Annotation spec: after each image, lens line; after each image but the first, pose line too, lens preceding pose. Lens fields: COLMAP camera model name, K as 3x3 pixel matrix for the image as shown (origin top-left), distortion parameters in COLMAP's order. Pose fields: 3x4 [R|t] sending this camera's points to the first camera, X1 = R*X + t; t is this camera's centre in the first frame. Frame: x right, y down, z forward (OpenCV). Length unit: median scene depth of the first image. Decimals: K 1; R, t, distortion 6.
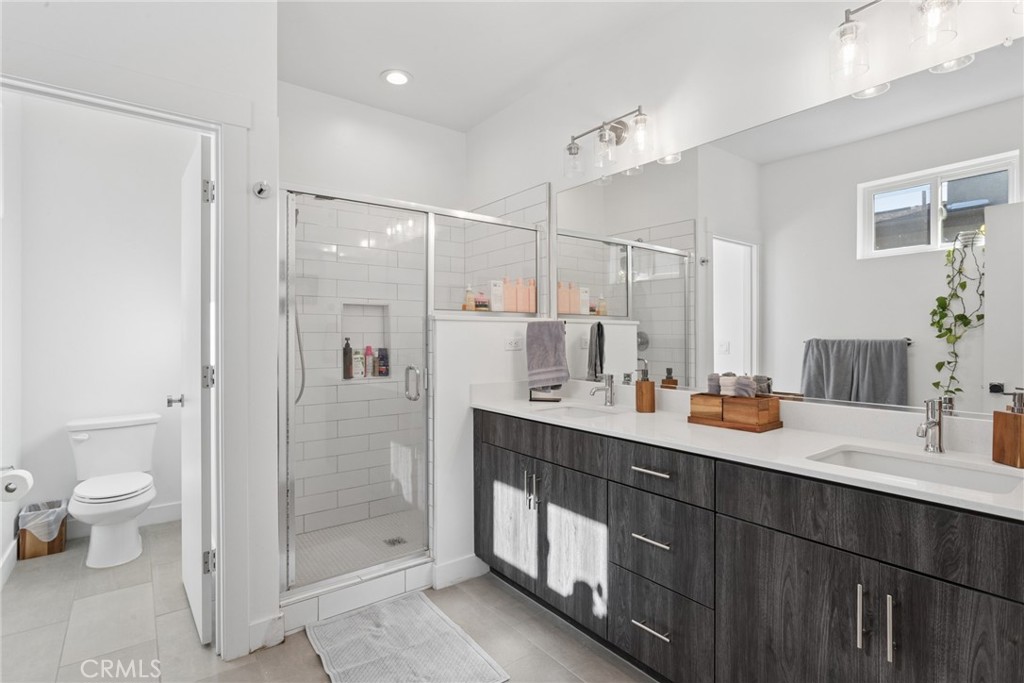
lens RADIAL K [[497.8, 0, 513.3], [0, 497.8, 338.5], [0, 0, 1]] dist [-0.016757, 0.008898]
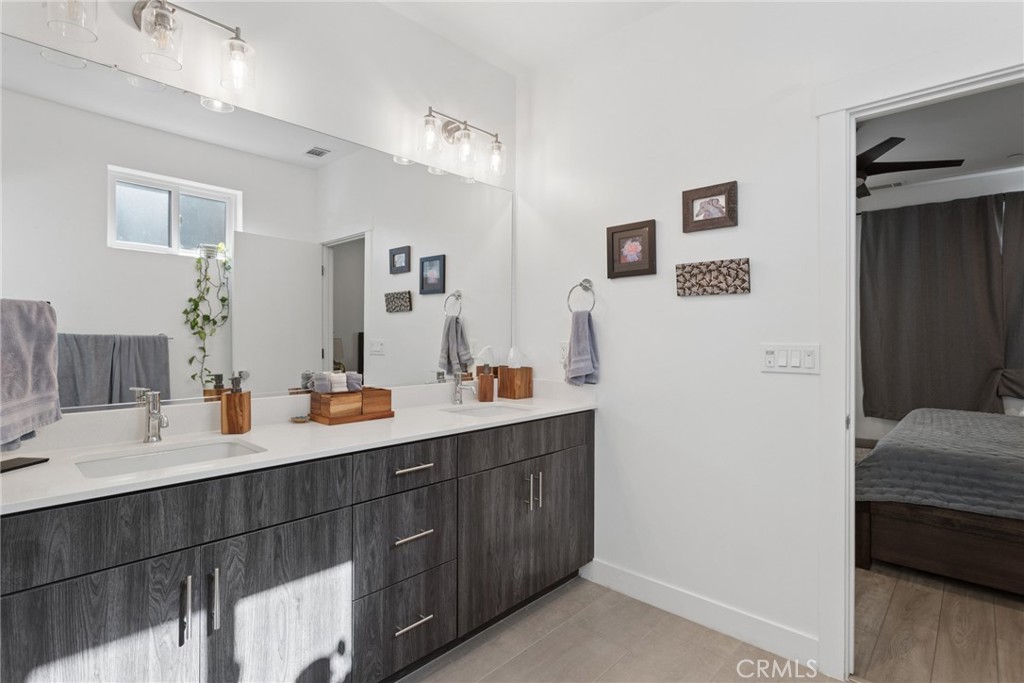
lens RADIAL K [[497.8, 0, 512.5], [0, 497.8, 338.0], [0, 0, 1]] dist [-0.016757, 0.008898]
pose [[-0.177432, -0.001052, 0.984132, -0.600599], [-0.009302, 0.999957, -0.000608, 0.000899], [-0.984089, -0.009262, -0.177434, 0.783959]]
